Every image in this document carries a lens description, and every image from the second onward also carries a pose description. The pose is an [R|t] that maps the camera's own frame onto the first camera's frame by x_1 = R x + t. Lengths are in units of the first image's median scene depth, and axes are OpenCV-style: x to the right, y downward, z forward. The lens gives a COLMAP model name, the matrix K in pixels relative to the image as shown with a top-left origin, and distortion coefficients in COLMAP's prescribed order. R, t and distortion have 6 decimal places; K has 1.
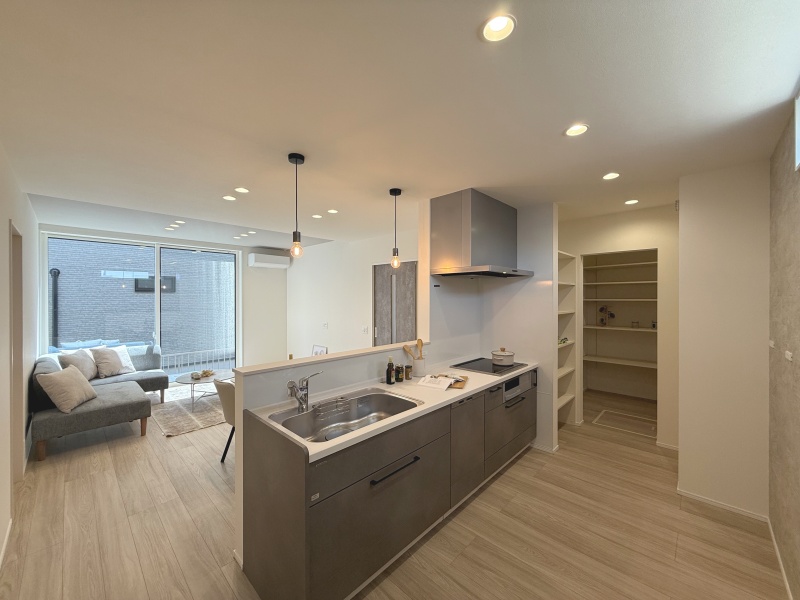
lens RADIAL K [[323.4, 0, 395.8], [0, 323.4, 298.1], [0, 0, 1]] dist [-0.000406, 0.001517]
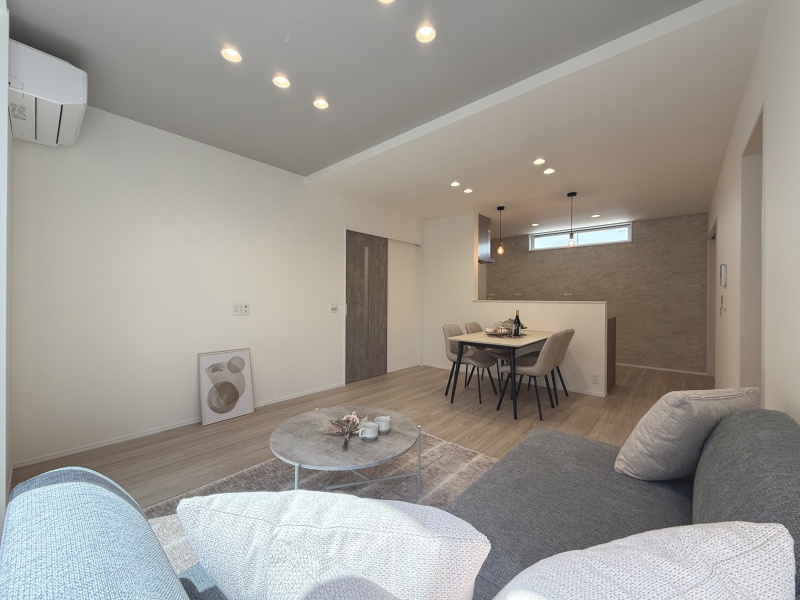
lens RADIAL K [[323.4, 0, 394.6], [0, 323.4, 301.6], [0, 0, 1]] dist [-0.000406, 0.001517]
pose [[-0.051455, -0.012335, 0.998599, -1.624743], [0.002636, 0.999919, 0.012487, 0.134307], [-0.998672, 0.003275, -0.051418, 1.617562]]
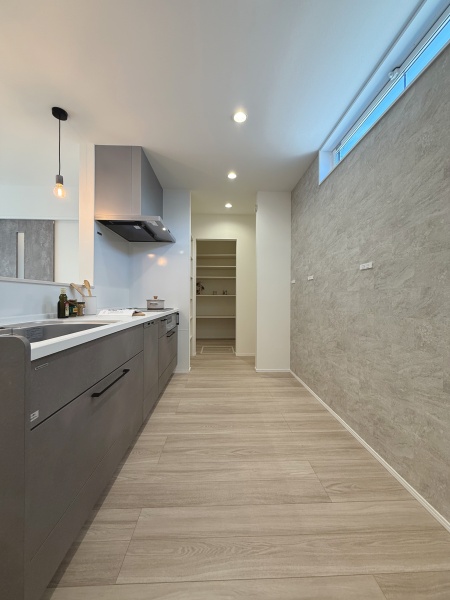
lens RADIAL K [[242.5, 0, 228.2], [0, 242.5, 298.9], [0, 0, 1]] dist [-0.000406, 0.001517]
pose [[0.686501, 0.002964, 0.727123, -0.169782], [-0.001327, 0.999995, -0.002824, 0.191450], [-0.727128, 0.000974, 0.686501, 0.191214]]
